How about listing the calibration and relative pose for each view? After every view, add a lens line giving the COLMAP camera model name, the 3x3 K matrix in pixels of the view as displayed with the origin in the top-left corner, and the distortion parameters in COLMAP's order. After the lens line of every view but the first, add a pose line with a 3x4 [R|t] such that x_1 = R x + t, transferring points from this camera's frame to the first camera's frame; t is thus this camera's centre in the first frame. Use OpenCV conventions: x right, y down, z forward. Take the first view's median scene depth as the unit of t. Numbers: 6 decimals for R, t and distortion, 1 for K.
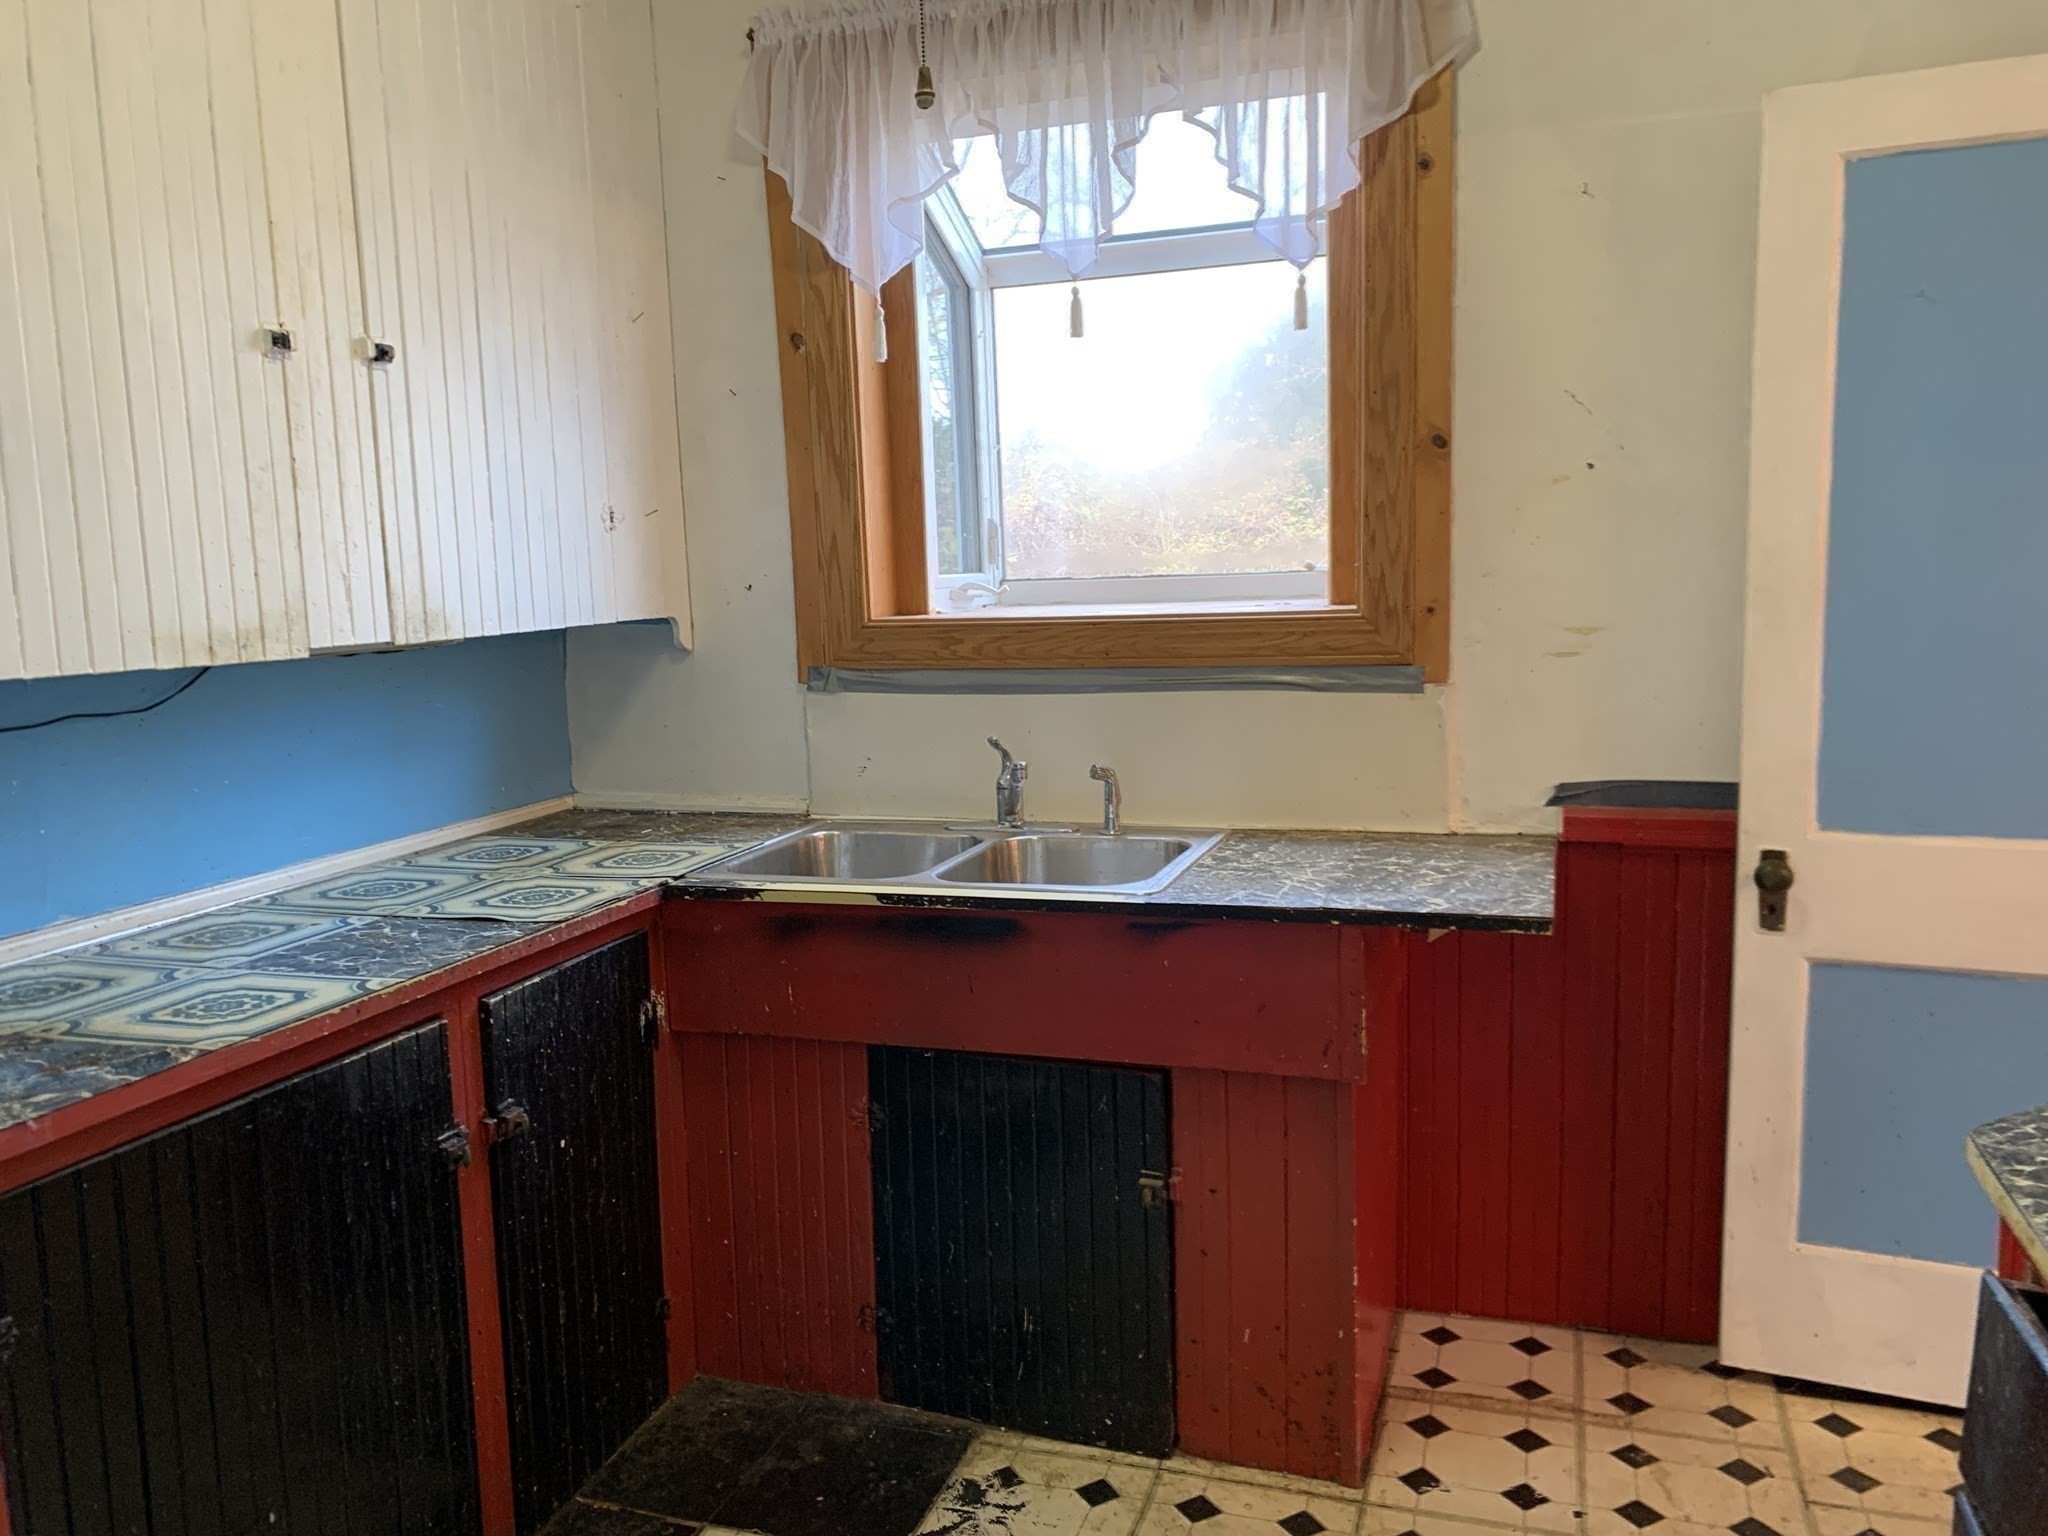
lens RADIAL K [[1545.3, 0, 1024.5], [0, 1545.3, 767.2], [0, 0, 1]] dist [0.035040, -0.037604]
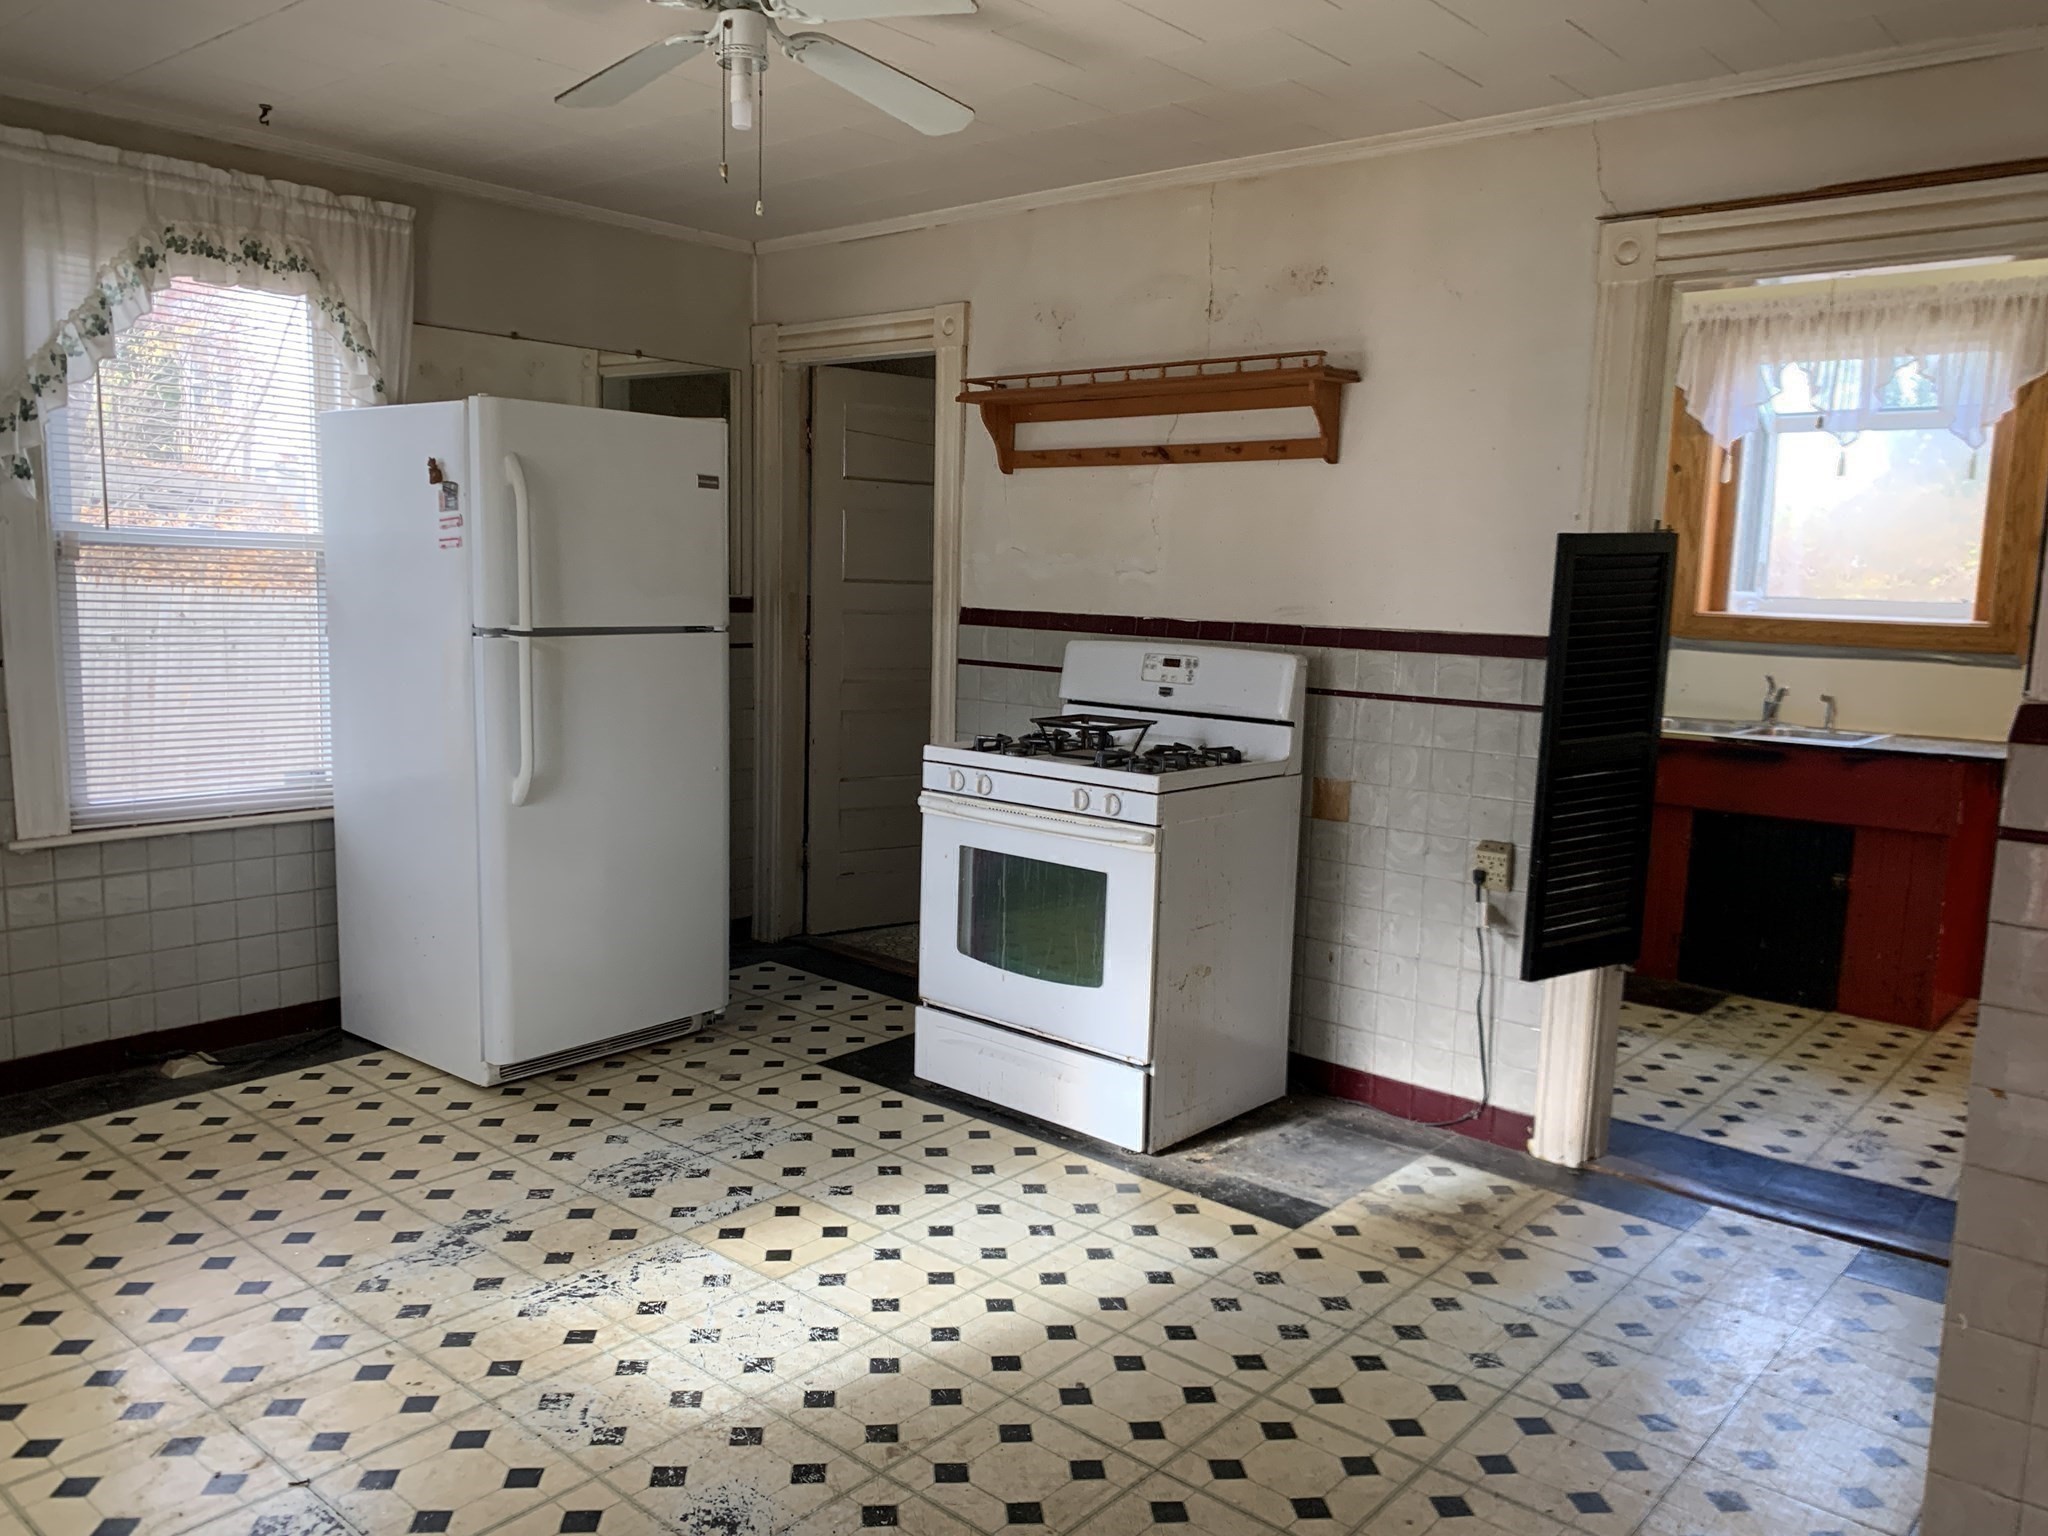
lens RADIAL K [[1545.3, 0, 1021.3], [0, 1545.3, 797.9], [0, 0, 1]] dist [0.035040, -0.037604]
pose [[0.929682, 0.108900, -0.351898, -0.194347], [-0.100596, 0.994046, 0.041858, 0.151066], [0.354362, -0.003515, 0.935102, -1.222688]]
